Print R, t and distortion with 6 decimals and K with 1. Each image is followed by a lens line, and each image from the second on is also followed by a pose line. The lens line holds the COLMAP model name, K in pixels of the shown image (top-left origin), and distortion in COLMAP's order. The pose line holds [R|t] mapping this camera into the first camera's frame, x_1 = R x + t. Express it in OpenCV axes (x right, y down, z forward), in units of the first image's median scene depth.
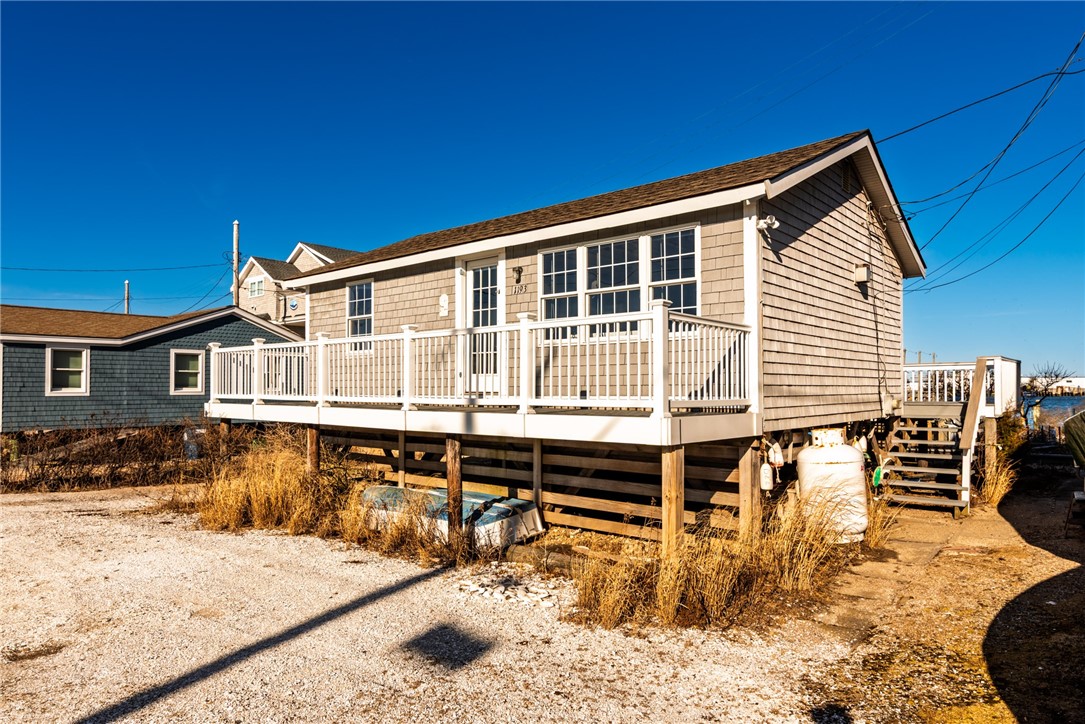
lens RADIAL K [[698.3, 0, 542.5], [0, 698.3, 362.0], [0, 0, 1]] dist [-0.002748, -0.000553]
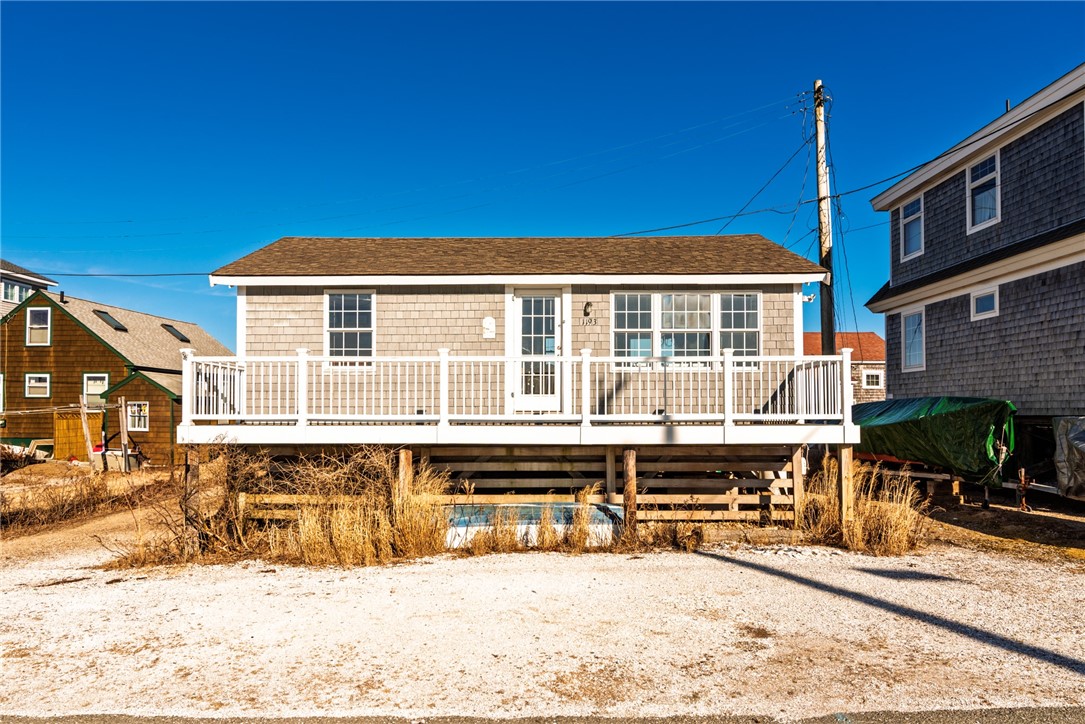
lens RADIAL K [[698.3, 0, 543.4], [0, 698.3, 390.0], [0, 0, 1]] dist [0.003525, 0.001165]
pose [[0.756823, 0.019459, 0.653331, -0.812440], [-0.024998, 0.999687, -0.000818, 0.011312], [-0.653142, -0.015713, 0.757072, 0.164818]]
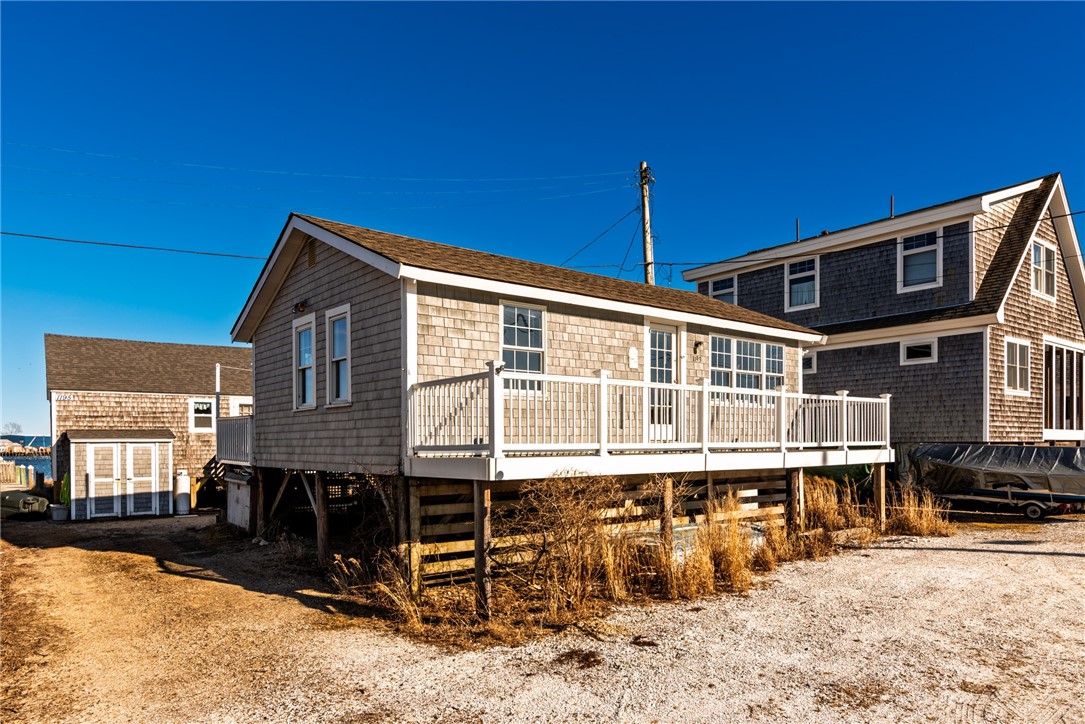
lens RADIAL K [[703.7, 0, 540.1], [0, 703.7, 443.6], [0, 0, 1]] dist [-0.003874, -0.001697]
pose [[0.174104, -0.001113, 0.984727, -1.295789], [-0.032236, 0.999457, 0.006829, 0.048844], [-0.984199, -0.032933, 0.173974, 1.014459]]
